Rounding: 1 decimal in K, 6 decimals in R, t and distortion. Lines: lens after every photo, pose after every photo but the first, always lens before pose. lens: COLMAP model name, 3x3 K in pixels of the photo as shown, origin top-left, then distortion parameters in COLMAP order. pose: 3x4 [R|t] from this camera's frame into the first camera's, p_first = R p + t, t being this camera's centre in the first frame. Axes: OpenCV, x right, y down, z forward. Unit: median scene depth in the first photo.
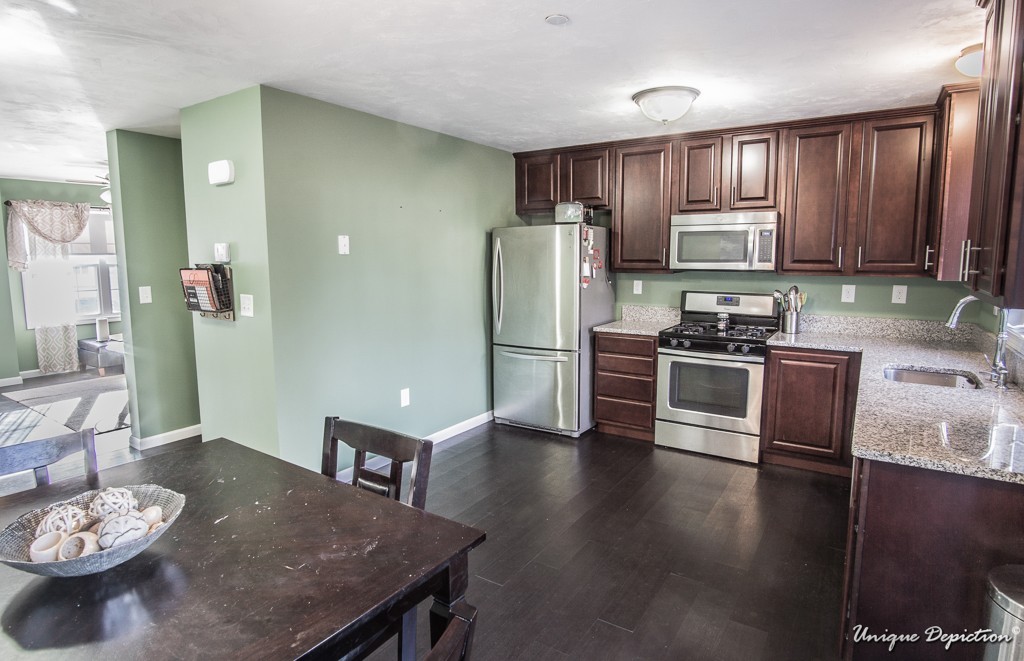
lens RADIAL K [[565.3, 0, 511.6], [0, 565.3, 321.1], [0, 0, 1]] dist [-0.001535, -0.000139]
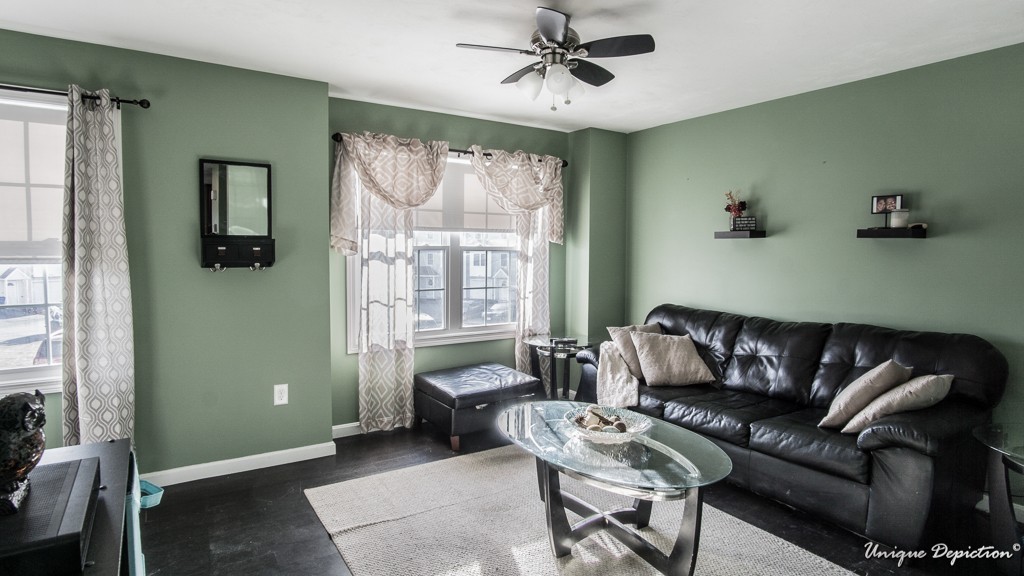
lens RADIAL K [[550.3, 0, 509.7], [0, 550.3, 279.2], [0, 0, 1]] dist [-0.015250, 0.000062]
pose [[0.907143, 0.033383, -0.419495, -0.462969], [-0.060570, 0.996826, -0.051655, -0.043672], [0.416440, 0.072267, 0.906287, 0.540979]]
